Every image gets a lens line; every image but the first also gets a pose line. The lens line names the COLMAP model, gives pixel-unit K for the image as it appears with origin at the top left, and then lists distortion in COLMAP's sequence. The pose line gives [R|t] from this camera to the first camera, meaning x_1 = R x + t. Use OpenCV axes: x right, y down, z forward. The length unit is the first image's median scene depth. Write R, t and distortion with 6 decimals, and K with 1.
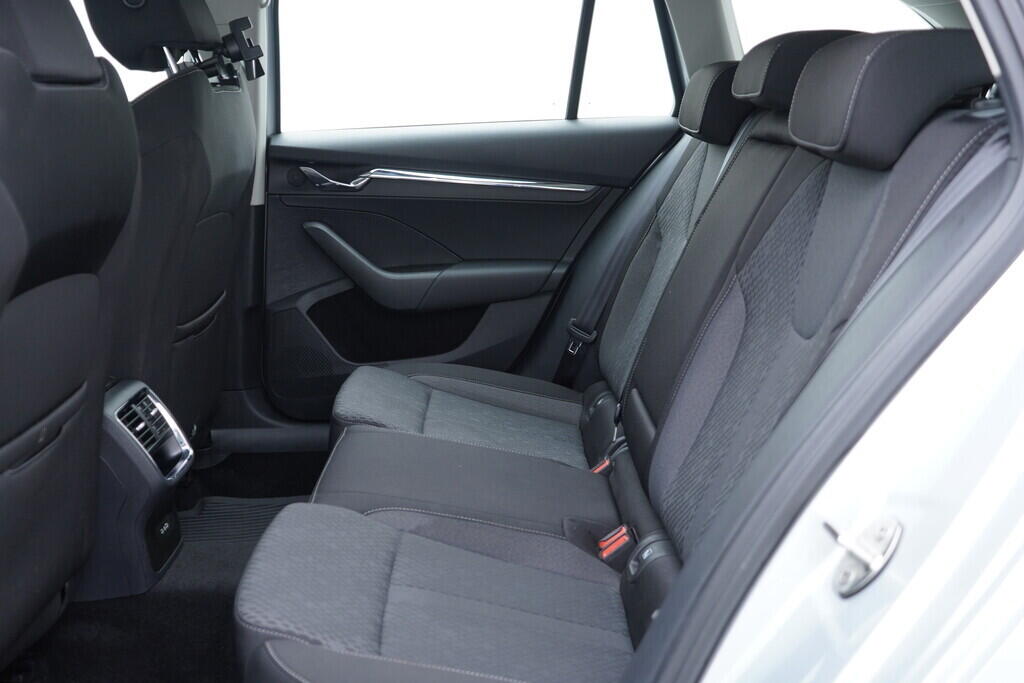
lens RADIAL K [[1057.9, 0, 512.0], [0, 1057.9, 341.5], [0, 0, 1]] dist [-0.000006, -0.029597]
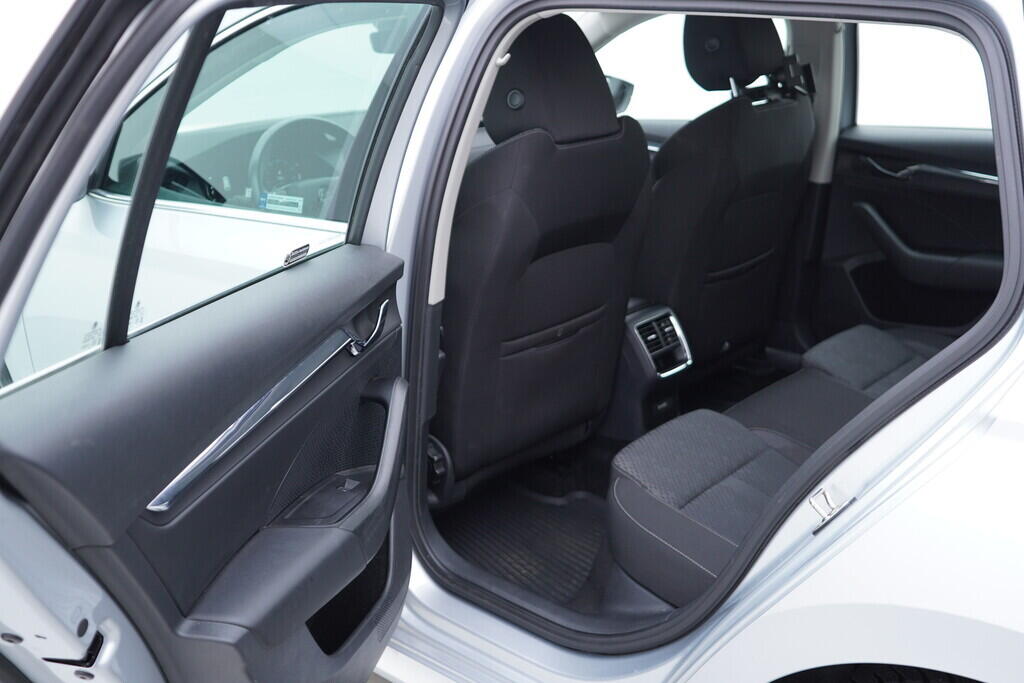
lens RADIAL K [[1057.9, 0, 512.0], [0, 1057.9, 341.5], [0, 0, 1]] dist [-0.000006, -0.029597]
pose [[0.732724, 0.212718, -0.646426, 0.469038], [-0.145499, 0.976896, 0.156542, -0.118193], [0.664790, -0.020648, 0.746745, -0.268699]]
